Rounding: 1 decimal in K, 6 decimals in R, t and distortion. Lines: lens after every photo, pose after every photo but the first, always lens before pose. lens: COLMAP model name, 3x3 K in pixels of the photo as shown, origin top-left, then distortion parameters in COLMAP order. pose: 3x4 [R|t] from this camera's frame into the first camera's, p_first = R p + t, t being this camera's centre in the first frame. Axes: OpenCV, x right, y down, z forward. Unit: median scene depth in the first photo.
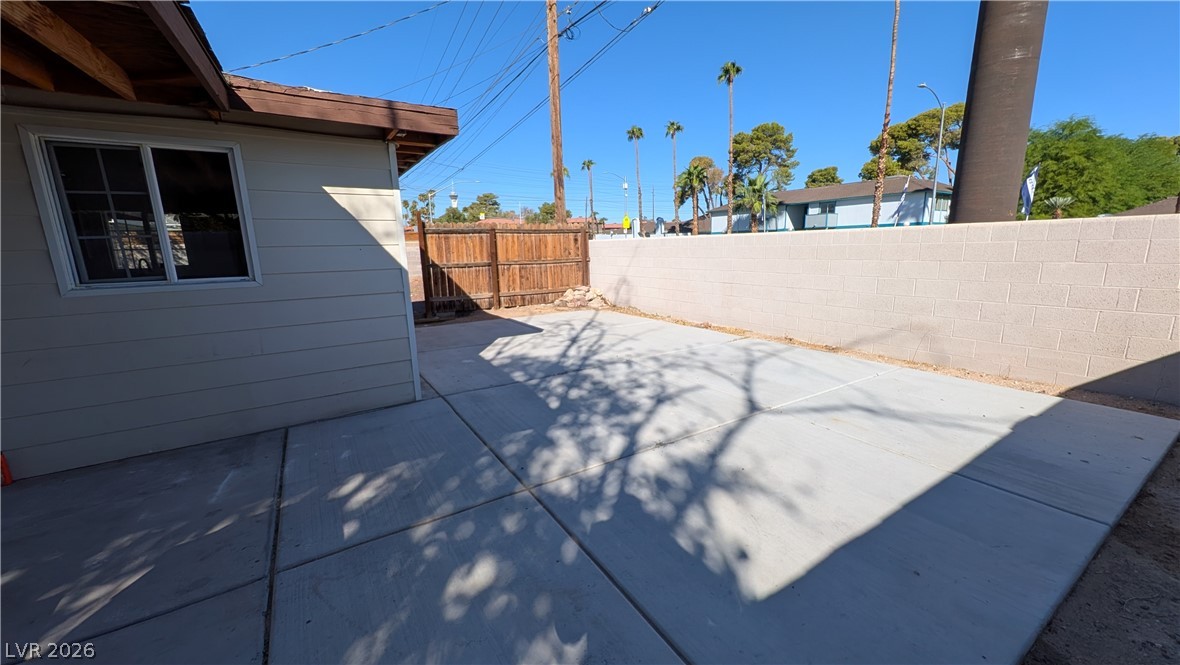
lens RADIAL K [[446.1, 0, 594.8], [0, 446.1, 330.3], [0, 0, 1]] dist [0.006820, 0.000195]
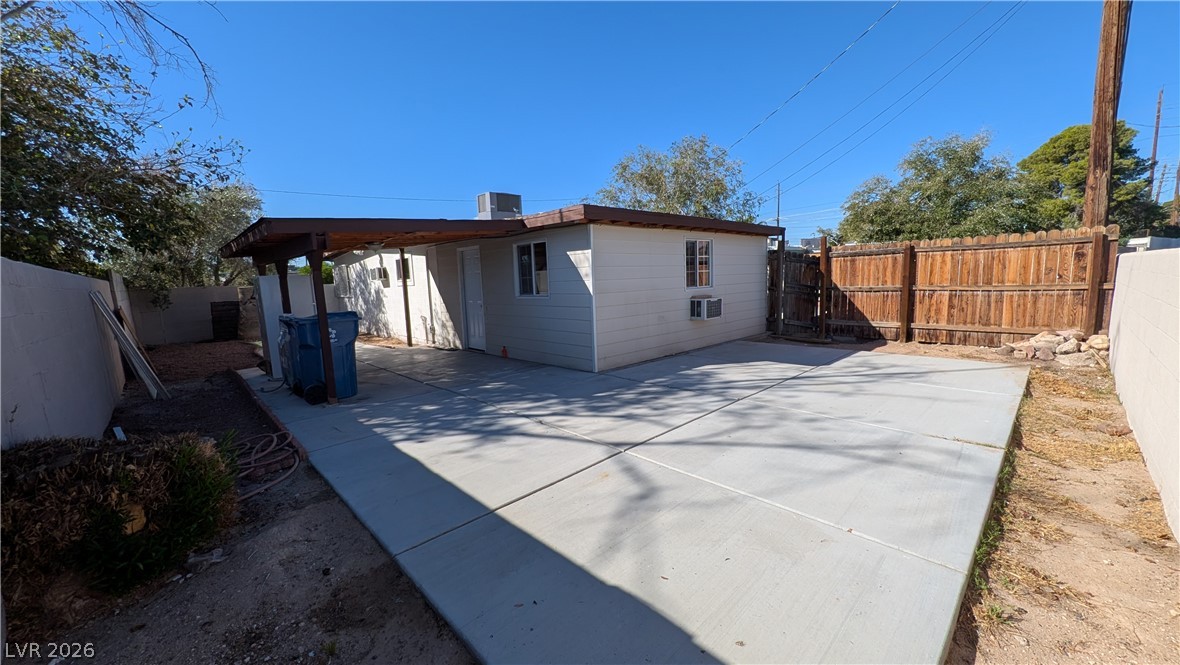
lens RADIAL K [[446.1, 0, 595.2], [0, 446.1, 332.9], [0, 0, 1]] dist [0.006820, 0.000195]
pose [[0.198440, 0.136790, -0.970521, 1.316688], [-0.150972, 0.982661, 0.107632, -0.184992], [0.968416, 0.125163, 0.215650, 0.683902]]
